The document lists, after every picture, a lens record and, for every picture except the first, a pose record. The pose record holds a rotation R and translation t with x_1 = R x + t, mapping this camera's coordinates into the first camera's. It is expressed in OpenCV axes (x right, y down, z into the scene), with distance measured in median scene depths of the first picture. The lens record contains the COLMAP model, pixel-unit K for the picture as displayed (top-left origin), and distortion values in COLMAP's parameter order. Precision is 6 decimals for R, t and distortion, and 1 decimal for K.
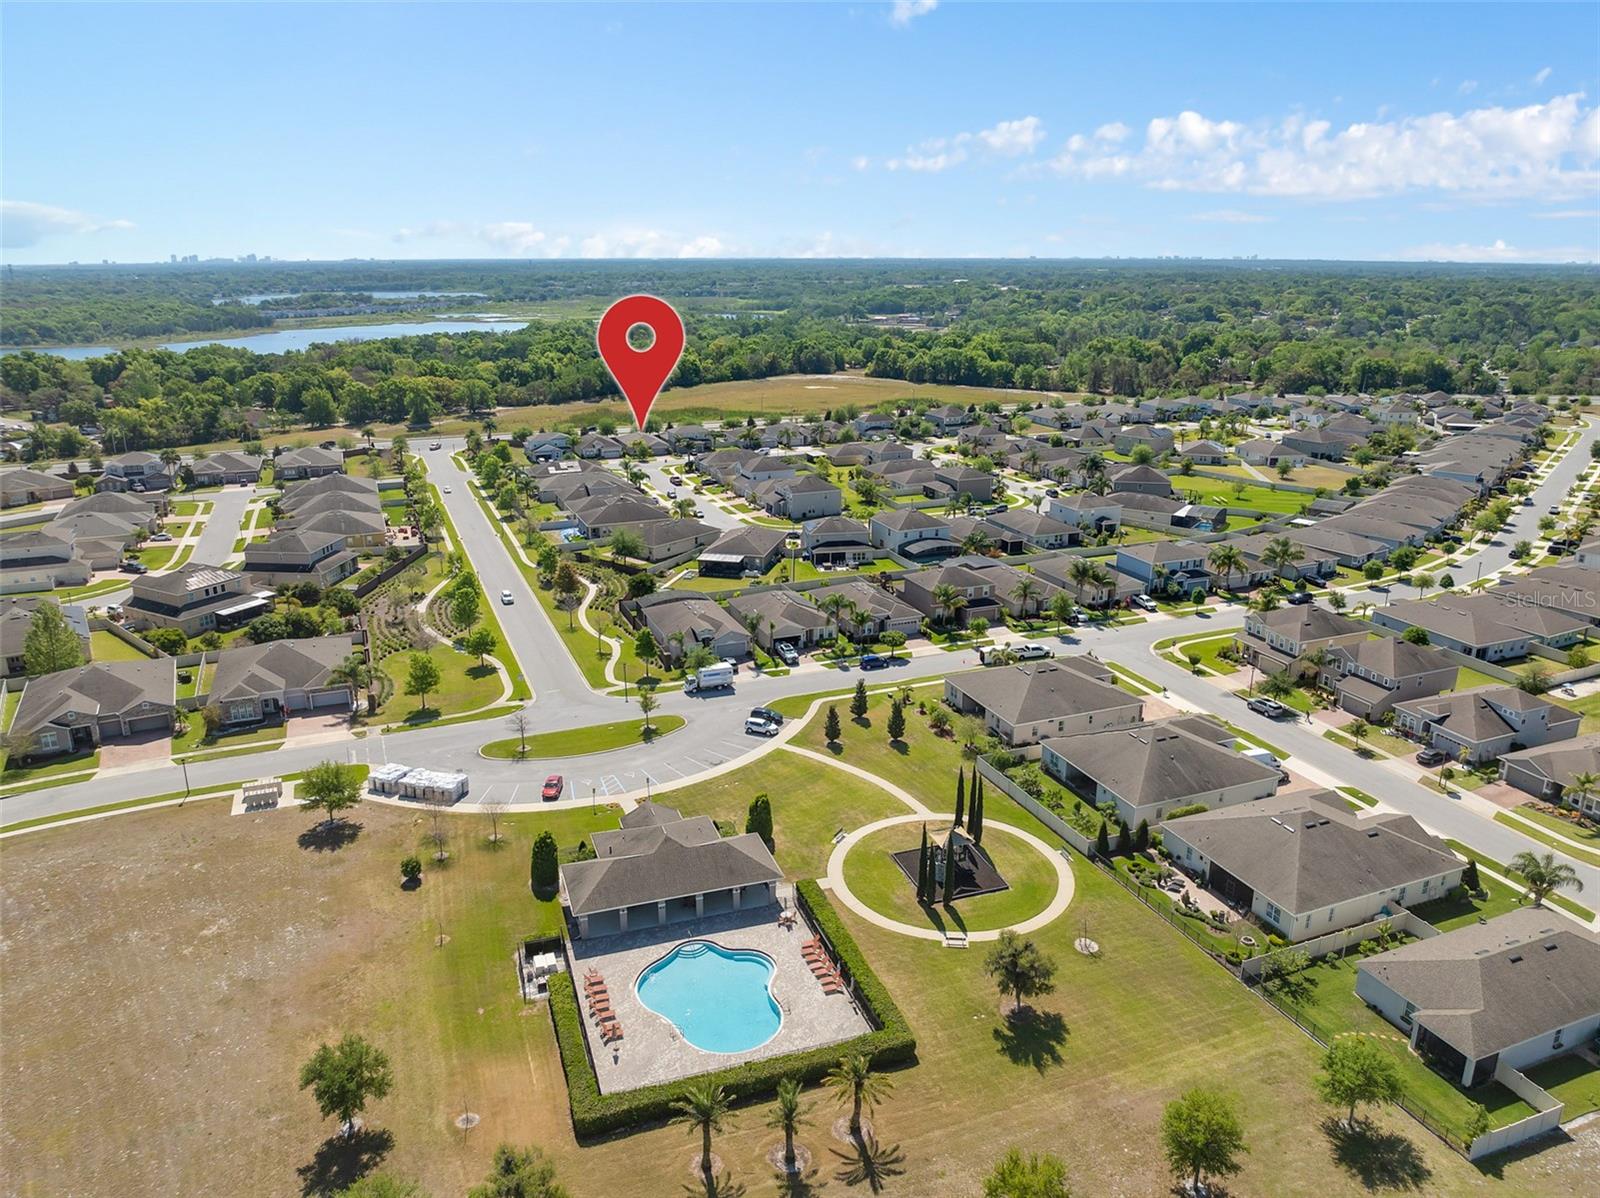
lens RADIAL K [[1133.0, 0, 800.0], [0, 1133.0, 599.0], [0, 0, 1]] dist [-0.033185, -0.003820]
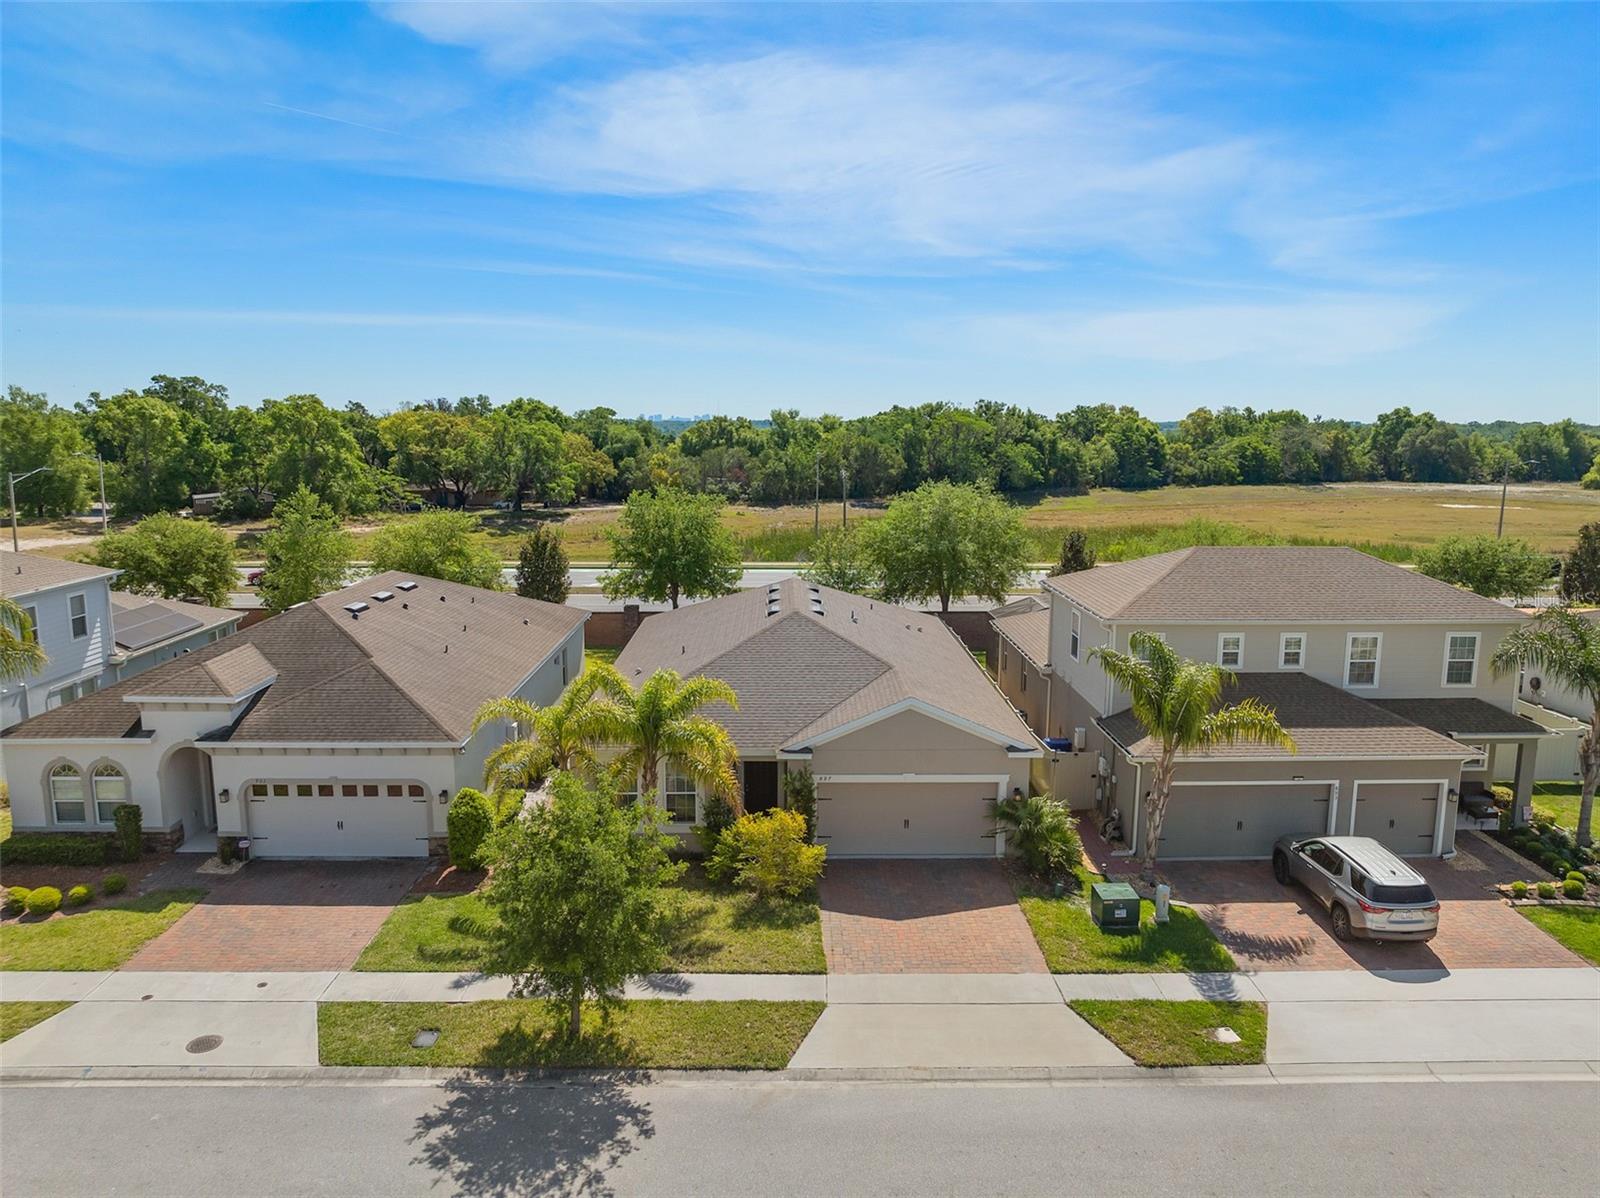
lens RADIAL K [[1133.0, 0, 800.0], [0, 1133.0, 599.0], [0, 0, 1]] dist [-0.033185, -0.003820]
pose [[0.934828, 0.057684, -0.350383, -0.059637], [-0.106362, 0.986901, -0.121301, -0.077889], [0.338796, 0.150663, 0.928718, 0.525902]]
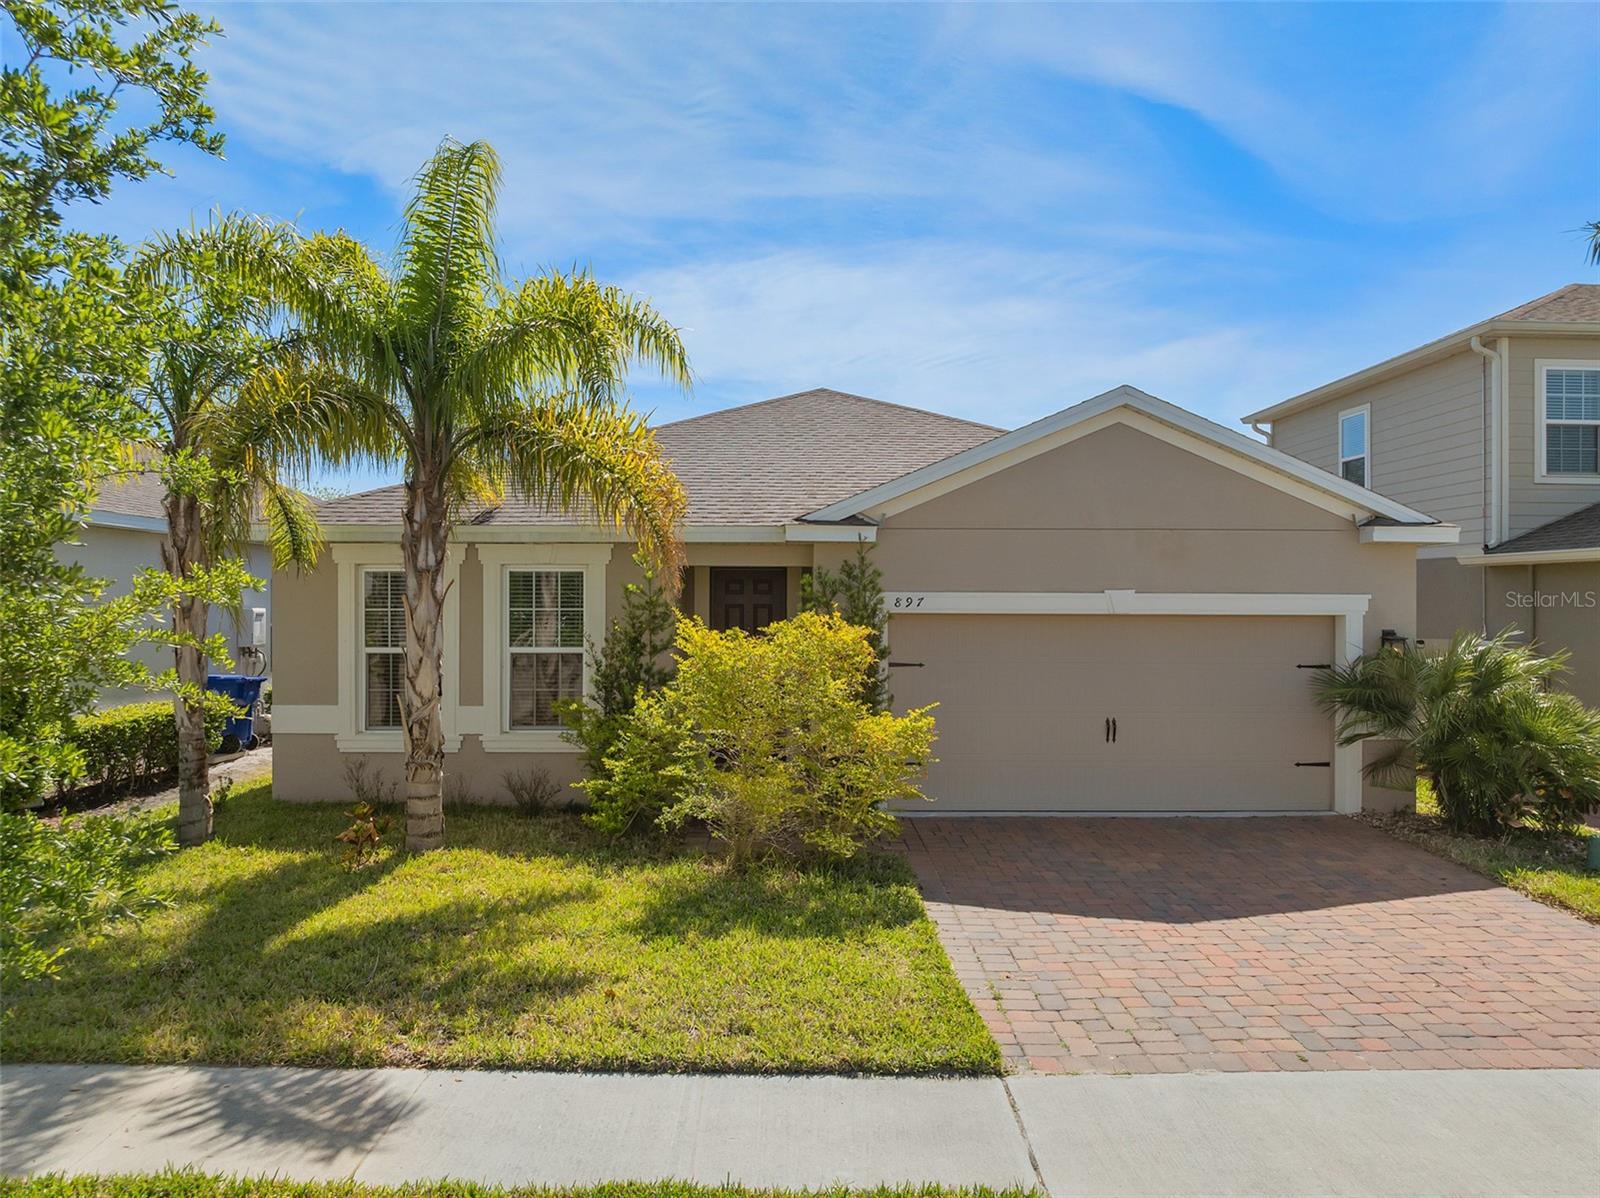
lens RADIAL K [[1133.0, 0, 800.0], [0, 1133.0, 599.0], [0, 0, 1]] dist [-0.033185, -0.003820]
pose [[0.933461, -0.002119, -0.358672, -0.070061], [-0.104405, 0.955076, -0.277361, -0.070822], [0.343147, 0.296353, 0.891305, 0.554837]]
